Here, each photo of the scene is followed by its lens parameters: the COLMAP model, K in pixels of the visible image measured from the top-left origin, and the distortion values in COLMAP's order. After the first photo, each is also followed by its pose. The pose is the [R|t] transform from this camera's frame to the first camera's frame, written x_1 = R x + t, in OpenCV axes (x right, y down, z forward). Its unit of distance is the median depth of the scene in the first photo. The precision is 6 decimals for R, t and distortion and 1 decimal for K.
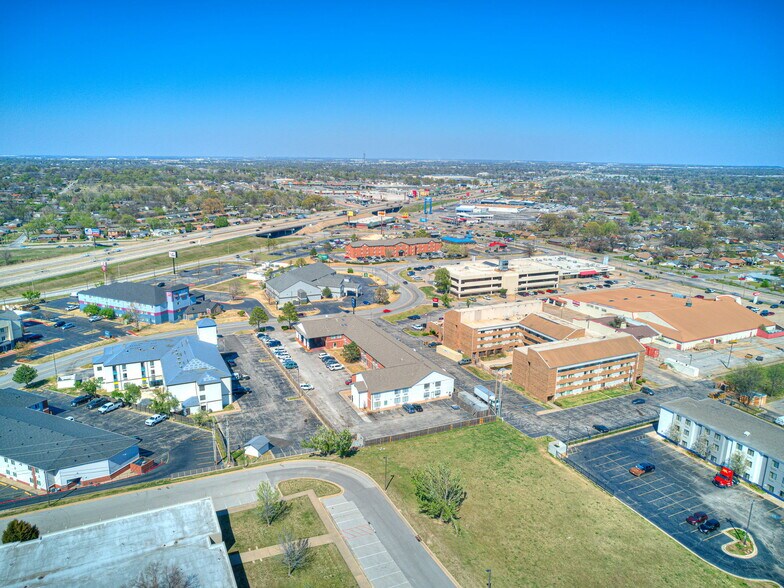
lens RADIAL K [[562.0, 0, 394.1], [0, 562.0, 293.7], [0, 0, 1]] dist [-0.069367, 0.054578]
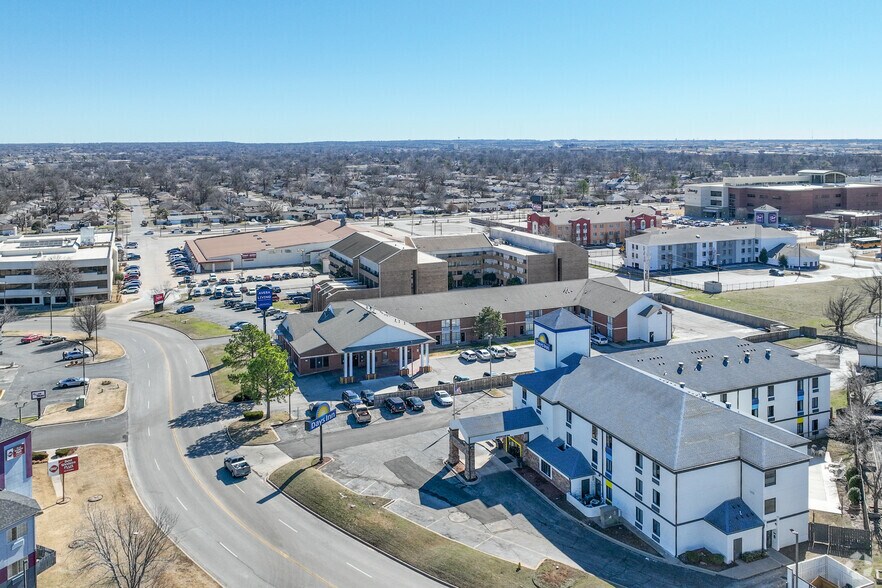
lens RADIAL K [[749.6, 0, 444.8], [0, 749.6, 190.9], [0, 0, 1]] dist [-0.007245, 0.024900]
pose [[0.050558, -0.083168, 0.995252, -0.772338], [0.246013, 0.966857, 0.068298, -0.087286], [-0.967947, 0.241392, 0.069343, 0.892254]]
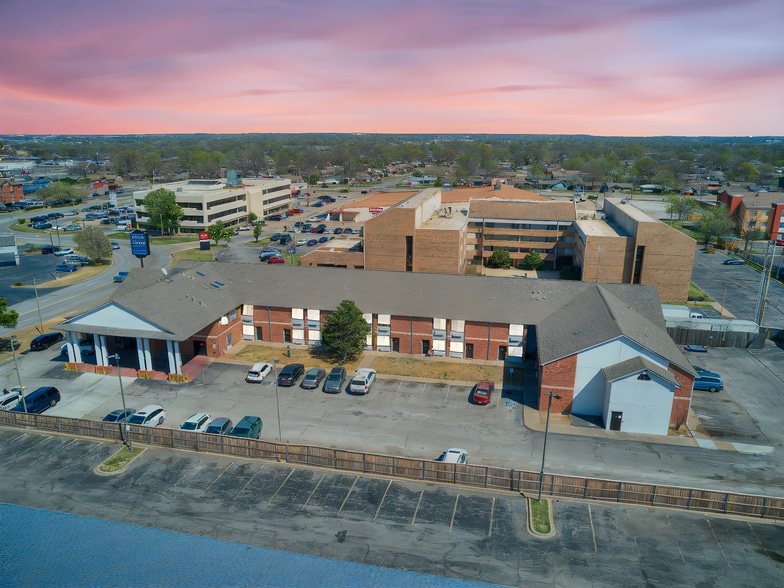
lens RADIAL K [[562.0, 0, 392.7], [0, 562.0, 294.6], [0, 0, 1]] dist [-0.069367, 0.054578]
pose [[0.614237, -0.230312, 0.754764, -0.301437], [0.193170, 0.971246, 0.139165, 0.034188], [-0.765113, 0.060317, 0.641065, 0.695109]]
